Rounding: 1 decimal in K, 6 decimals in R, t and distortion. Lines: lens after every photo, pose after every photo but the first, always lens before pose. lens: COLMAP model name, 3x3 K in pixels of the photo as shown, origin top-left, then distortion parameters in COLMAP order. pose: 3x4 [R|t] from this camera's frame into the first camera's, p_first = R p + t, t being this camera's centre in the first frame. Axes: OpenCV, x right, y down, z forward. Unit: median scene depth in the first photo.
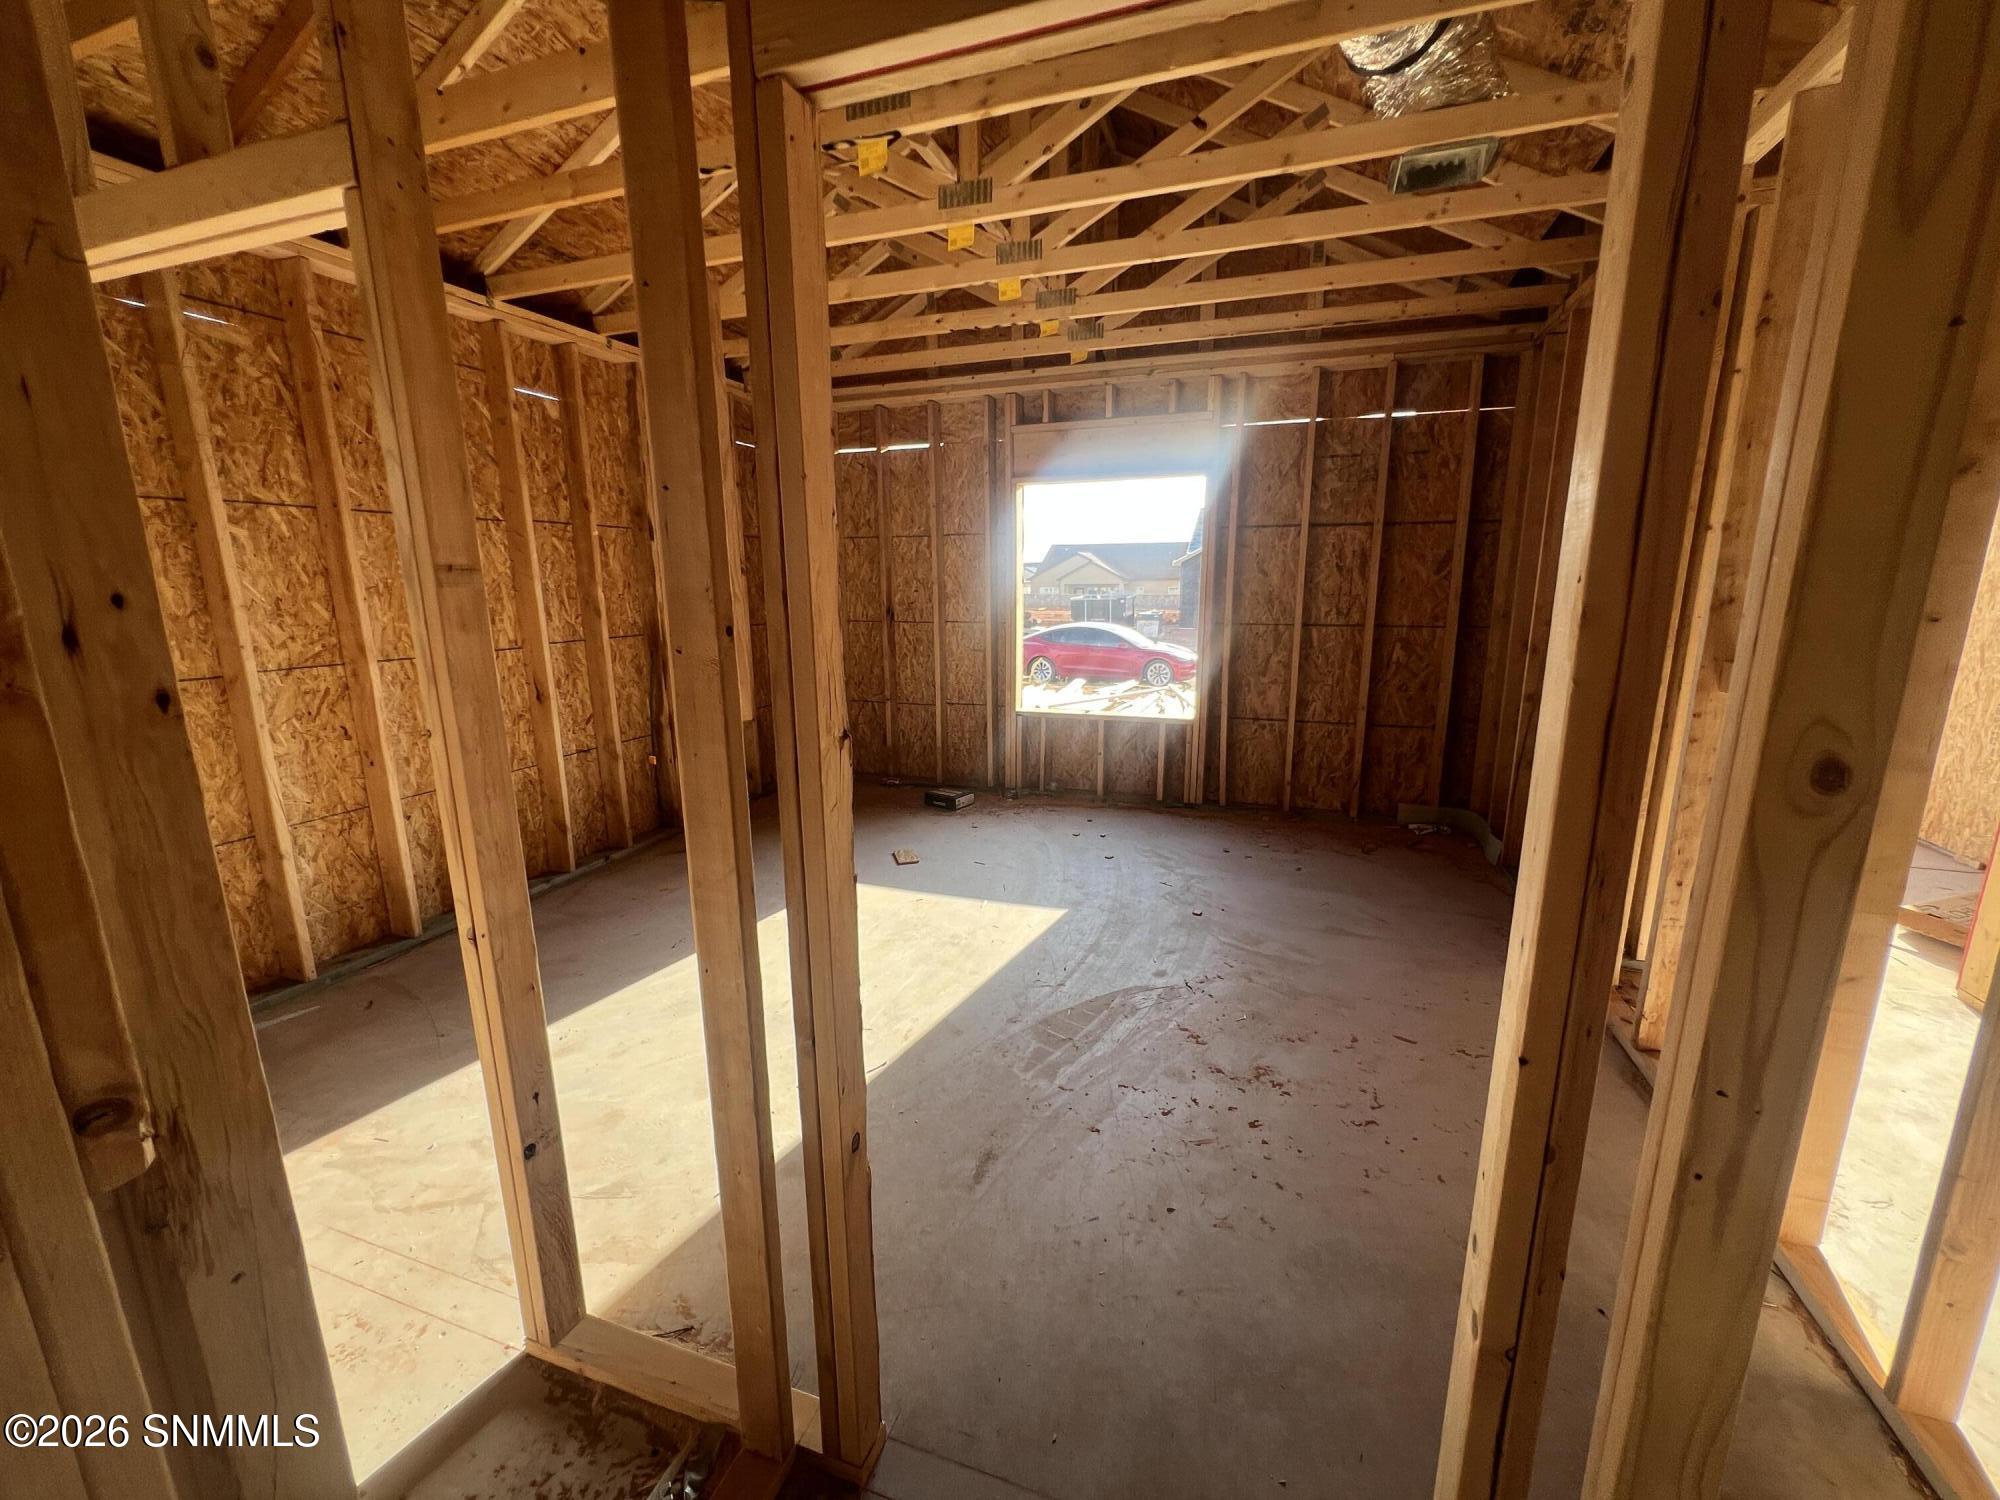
lens RADIAL K [[808.8, 0, 1001.8], [0, 808.8, 751.1], [0, 0, 1]] dist [-0.001254, 0.000025]
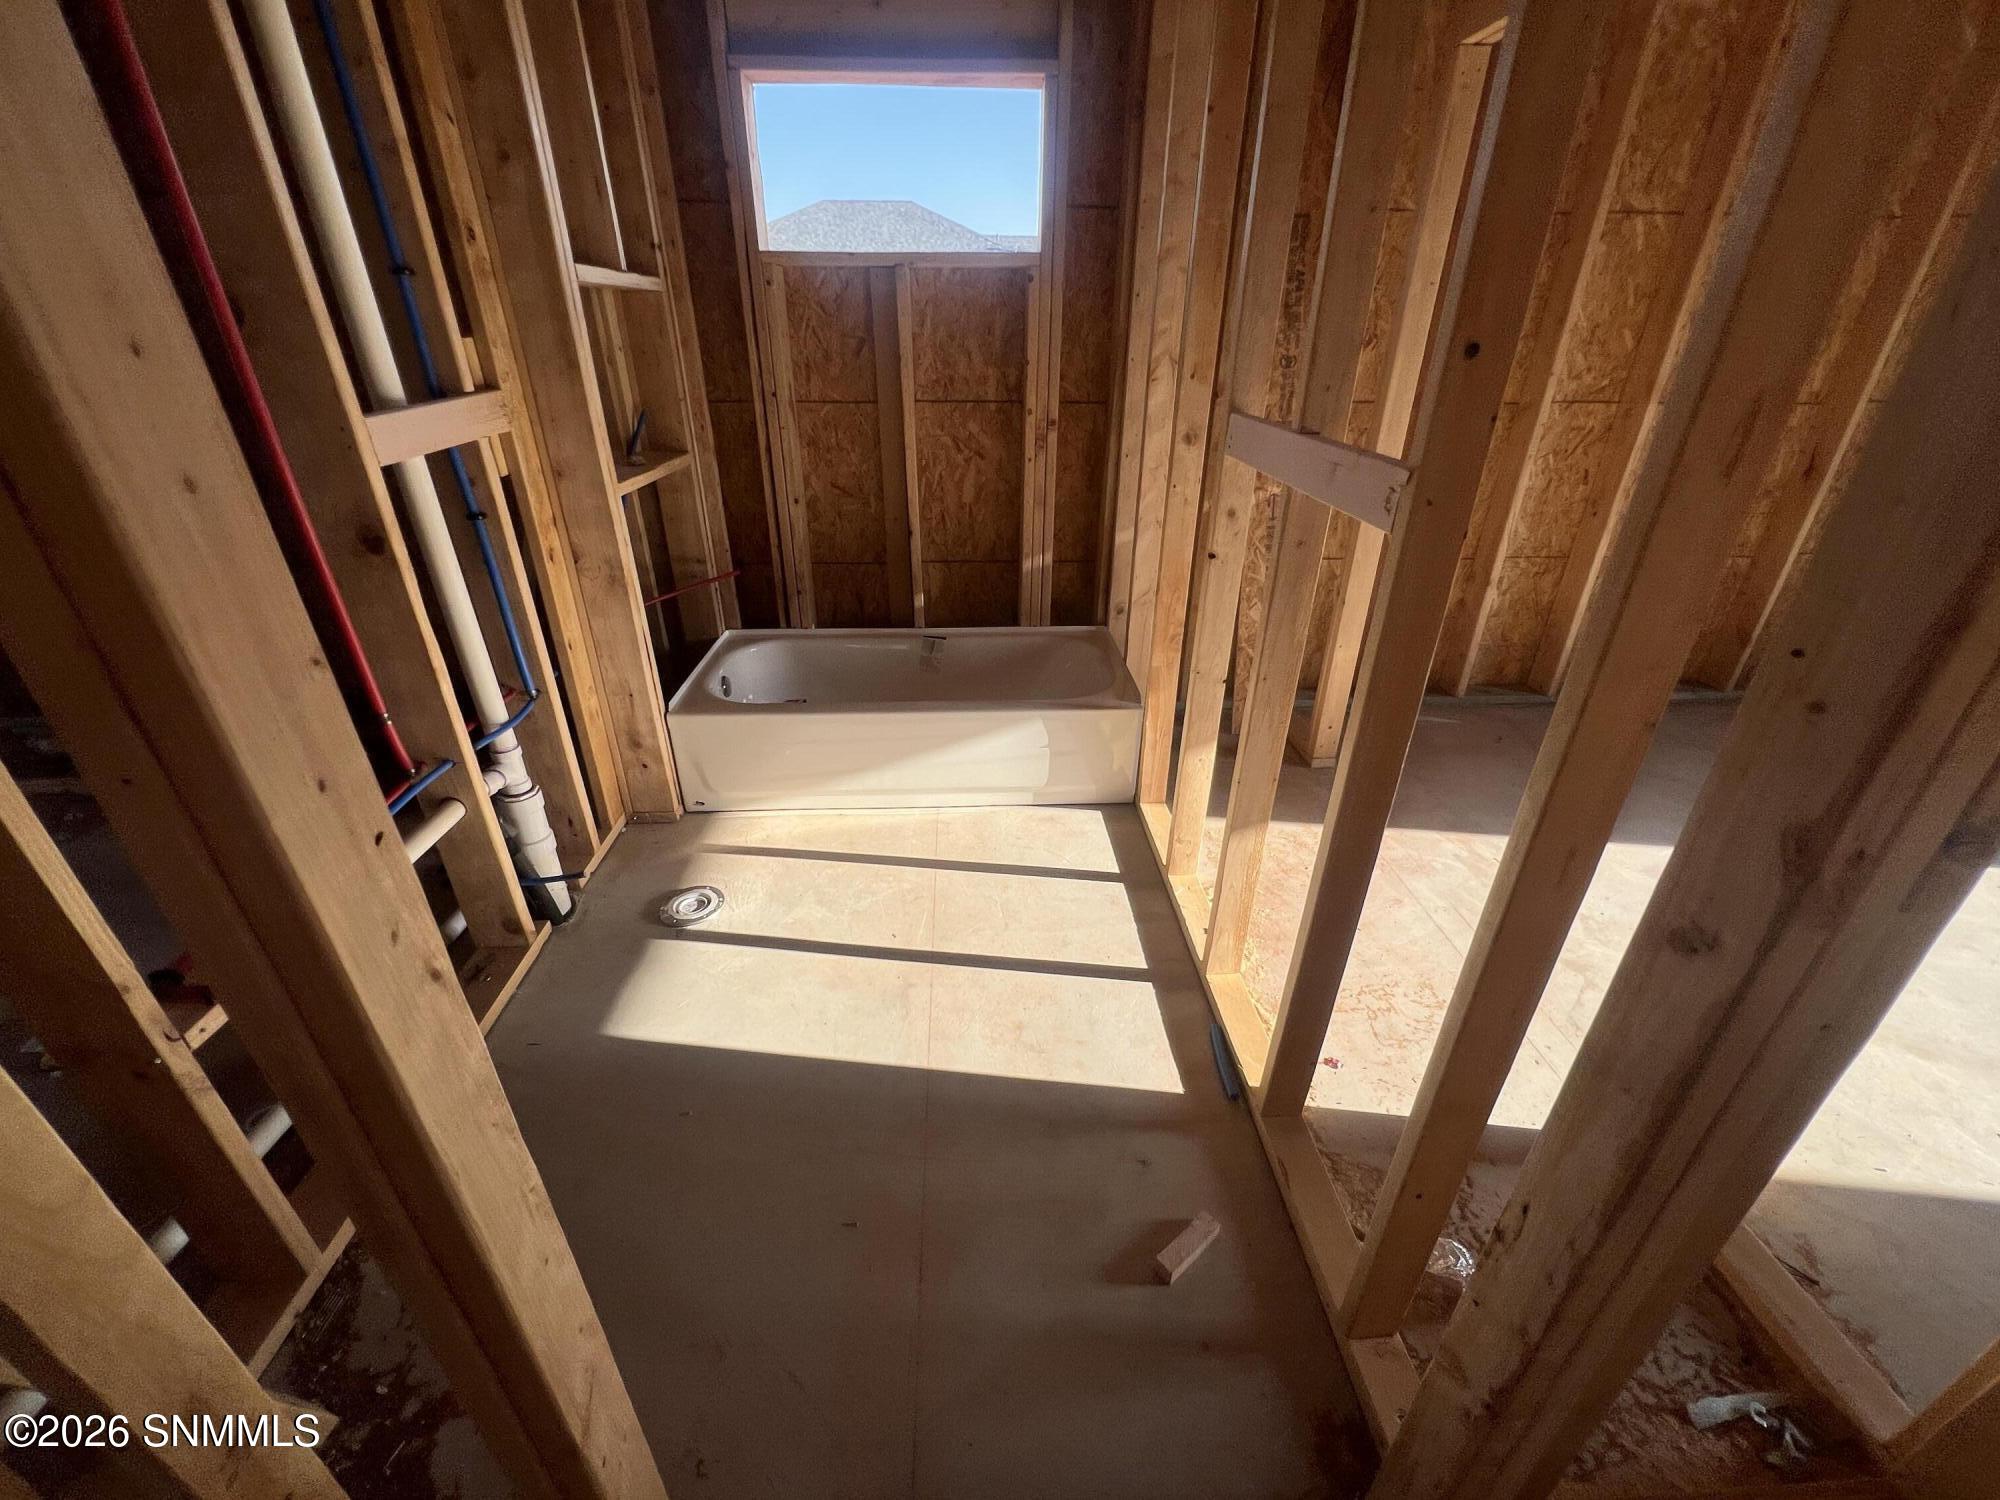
lens RADIAL K [[808.8, 0, 998.8], [0, 808.8, 749.1], [0, 0, 1]] dist [-0.001254, 0.000025]
pose [[0.378300, 0.439203, -0.814856, -0.140776], [-0.202107, 0.898226, 0.390310, 0.036634], [0.903350, 0.017033, 0.428565, -0.062660]]
